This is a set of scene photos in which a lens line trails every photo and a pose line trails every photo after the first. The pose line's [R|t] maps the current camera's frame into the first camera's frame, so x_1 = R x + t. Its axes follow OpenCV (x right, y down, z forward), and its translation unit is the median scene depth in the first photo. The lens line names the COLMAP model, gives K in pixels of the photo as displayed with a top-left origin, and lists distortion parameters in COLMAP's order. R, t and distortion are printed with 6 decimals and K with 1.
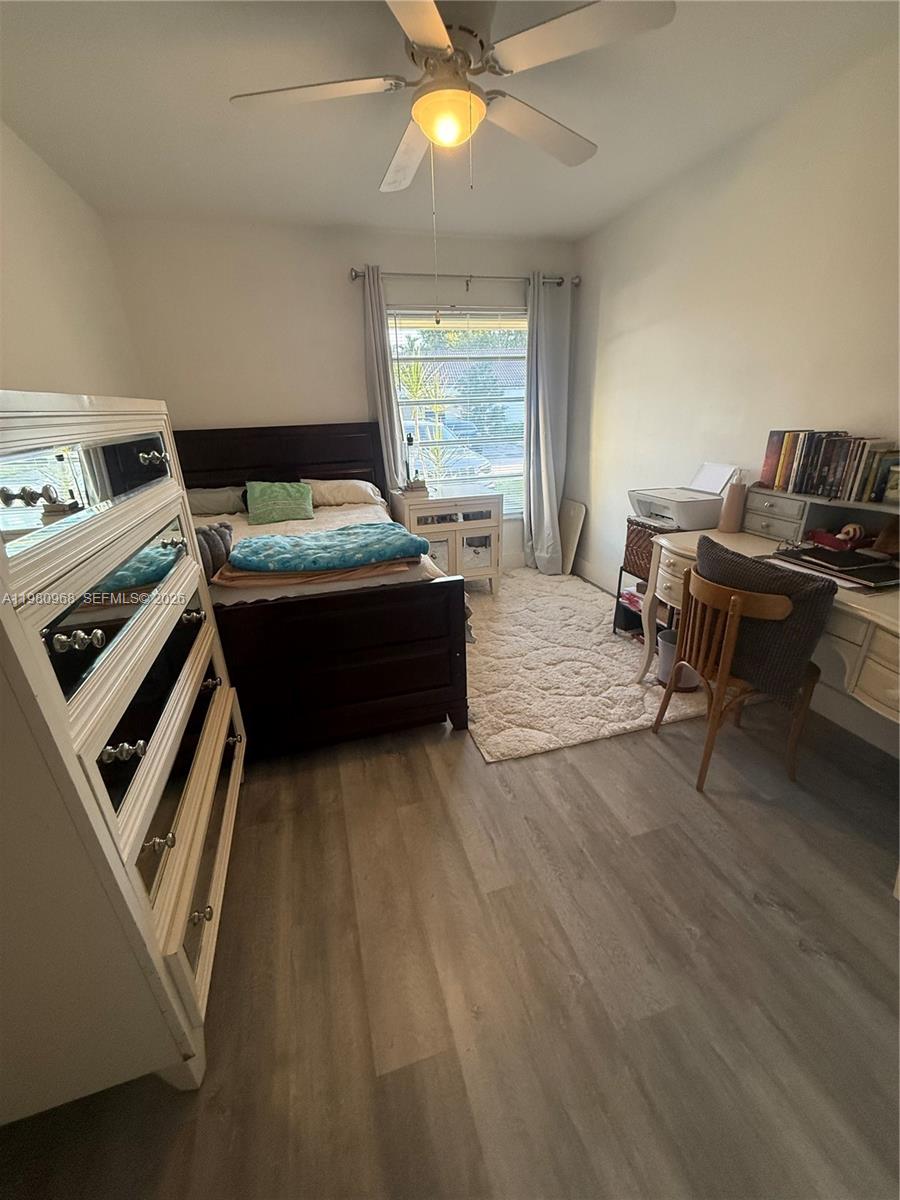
lens RADIAL K [[479.0, 0, 447.6], [0, 479.0, 601.3], [0, 0, 1]] dist [-0.003145, 0.000446]
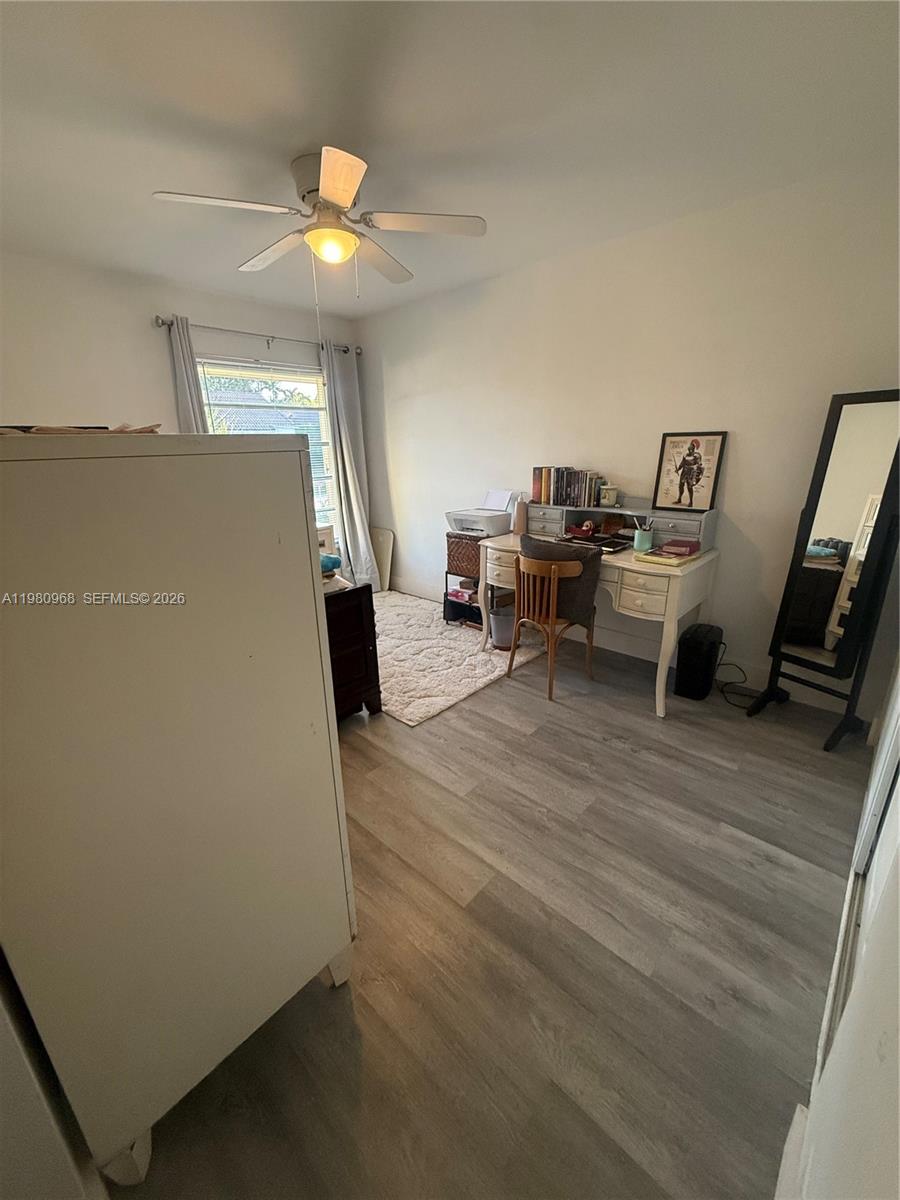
lens RADIAL K [[479.0, 0, 452.4], [0, 479.0, 601.2], [0, 0, 1]] dist [-0.003145, 0.000446]
pose [[0.854240, -0.145229, 0.499183, -0.384853], [0.185737, 0.982074, -0.032127, 0.071047], [-0.485569, 0.120161, 0.865901, -0.165276]]
